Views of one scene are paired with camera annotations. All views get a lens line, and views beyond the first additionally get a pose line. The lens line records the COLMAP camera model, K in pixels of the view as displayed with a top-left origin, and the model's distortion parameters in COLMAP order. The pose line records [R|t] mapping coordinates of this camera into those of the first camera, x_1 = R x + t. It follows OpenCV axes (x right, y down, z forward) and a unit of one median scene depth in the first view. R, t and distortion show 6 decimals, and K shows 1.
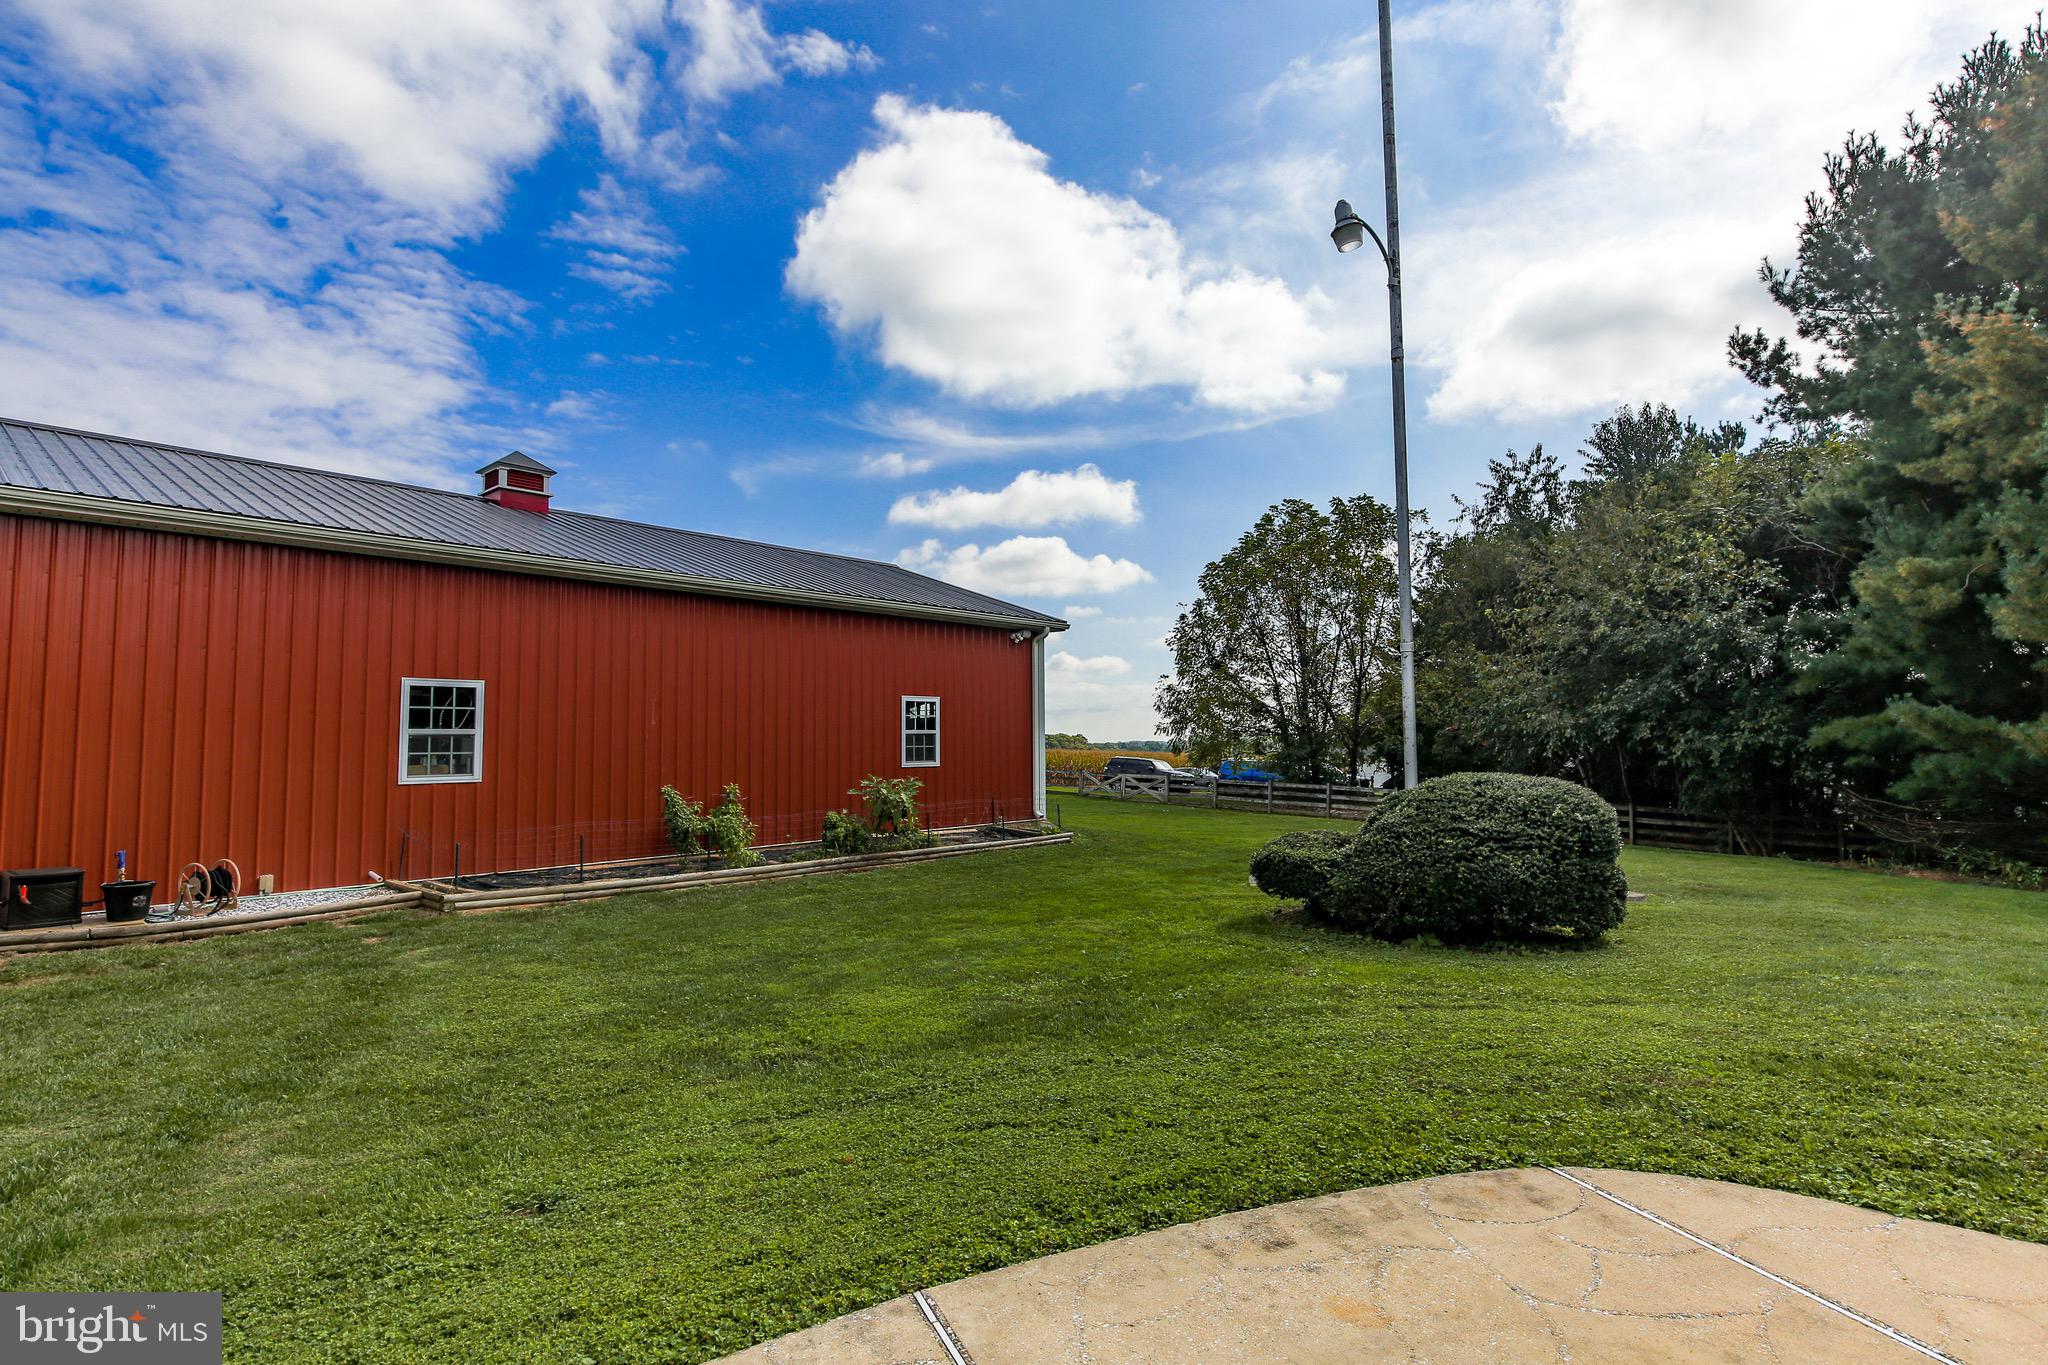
lens RADIAL K [[1016.6, 0, 1025.3], [0, 1016.6, 674.6], [0, 0, 1]] dist [-0.005579, -0.000246]
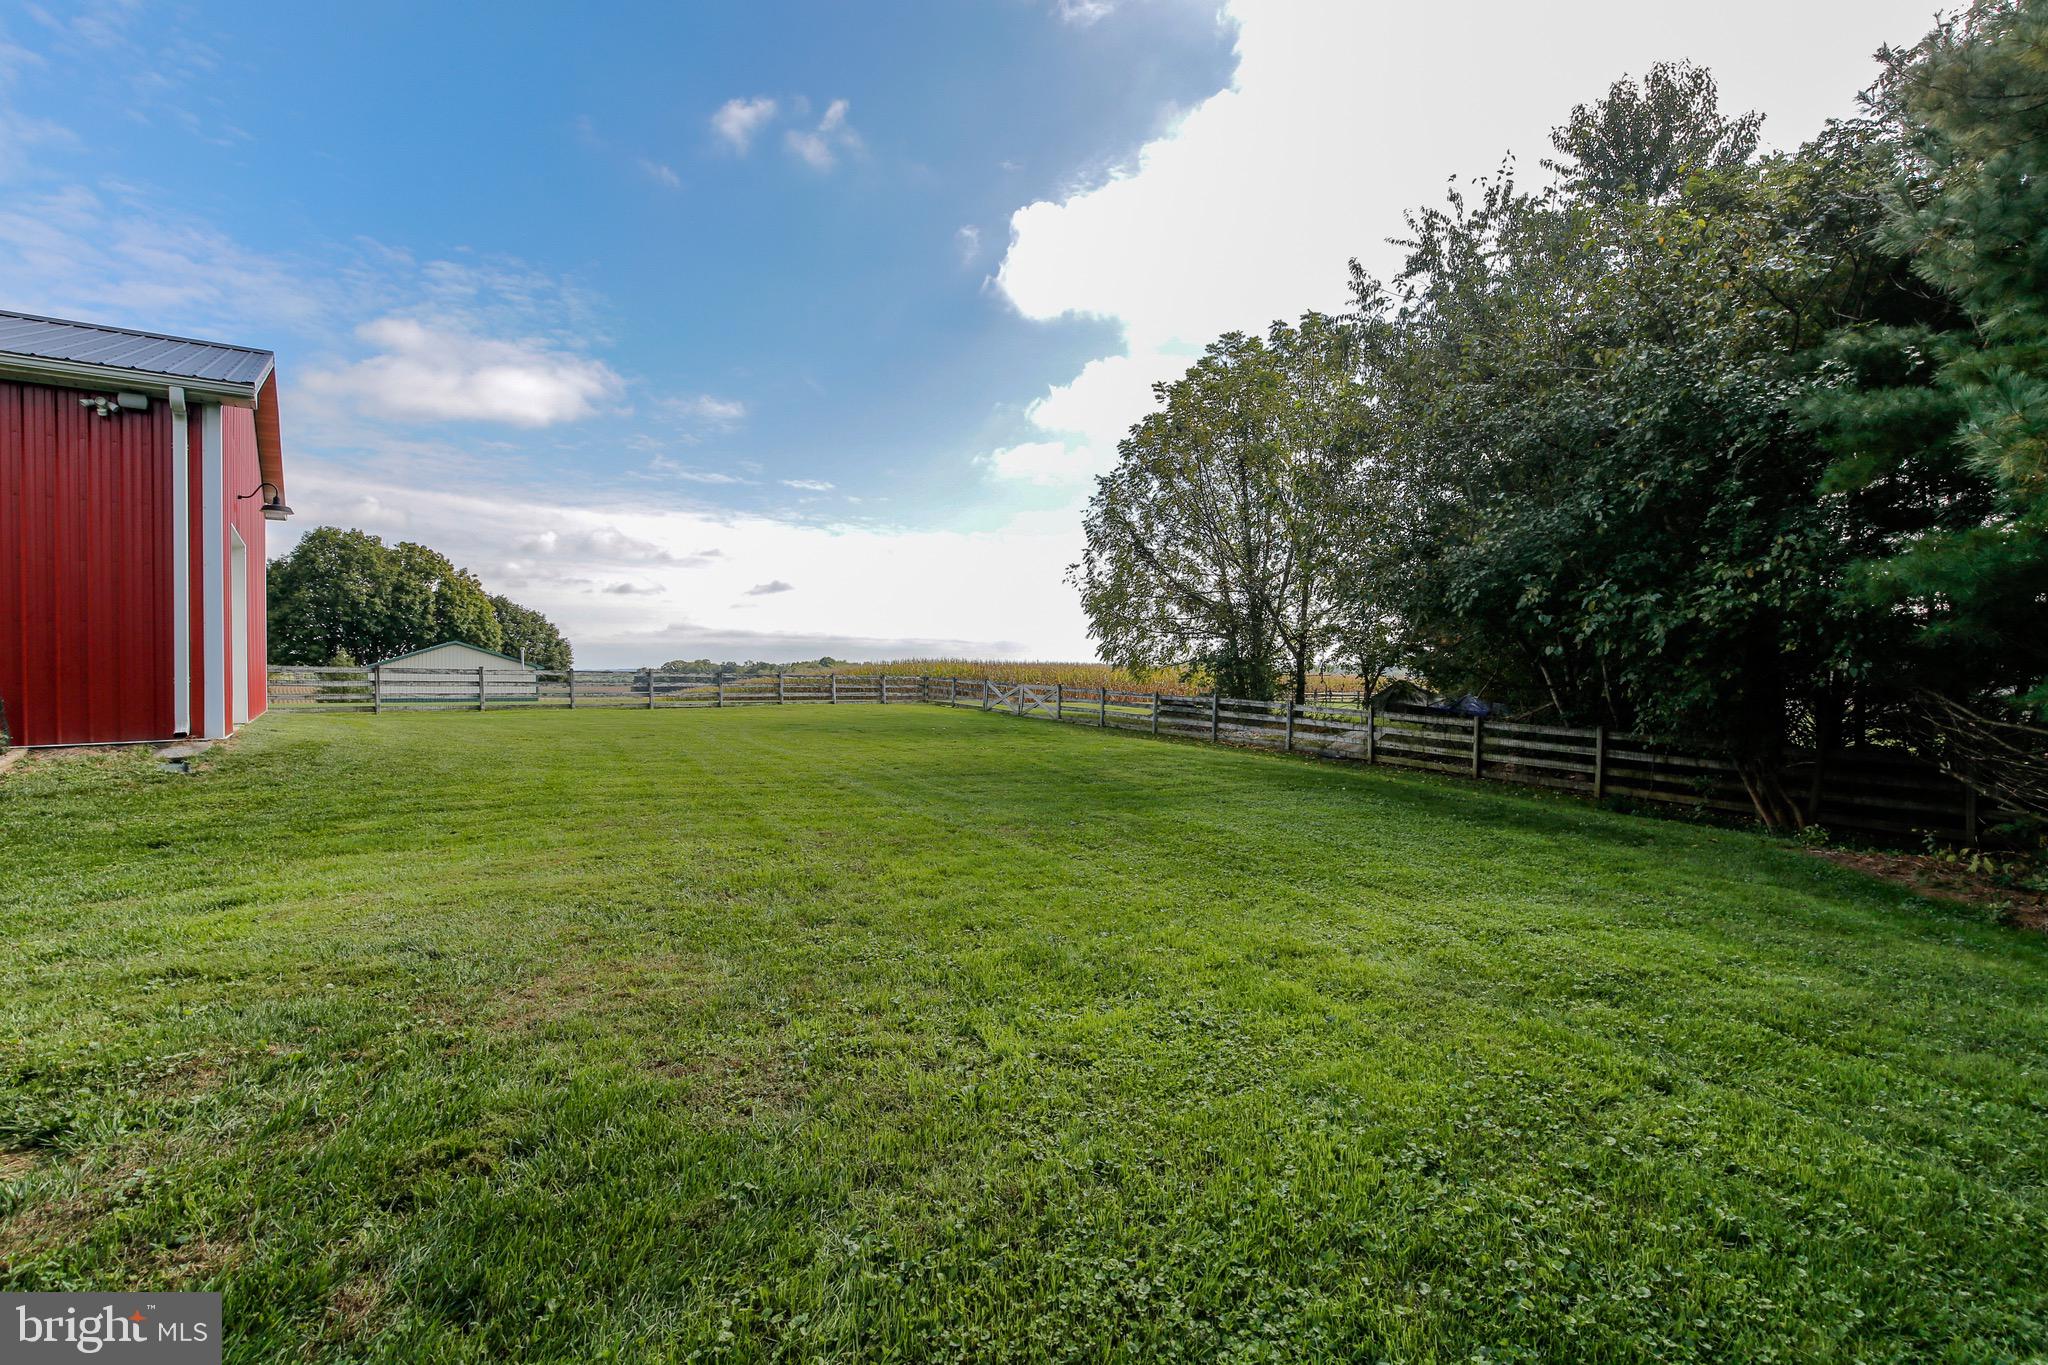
lens RADIAL K [[927.8, 0, 1021.7], [0, 927.8, 668.7], [0, 0, 1]] dist [-0.008244, 0.002050]
pose [[0.982917, -0.002186, -0.184035, 0.523088], [0.015573, 0.997331, 0.071329, 0.067807], [0.183387, -0.072977, 0.980328, 0.567827]]
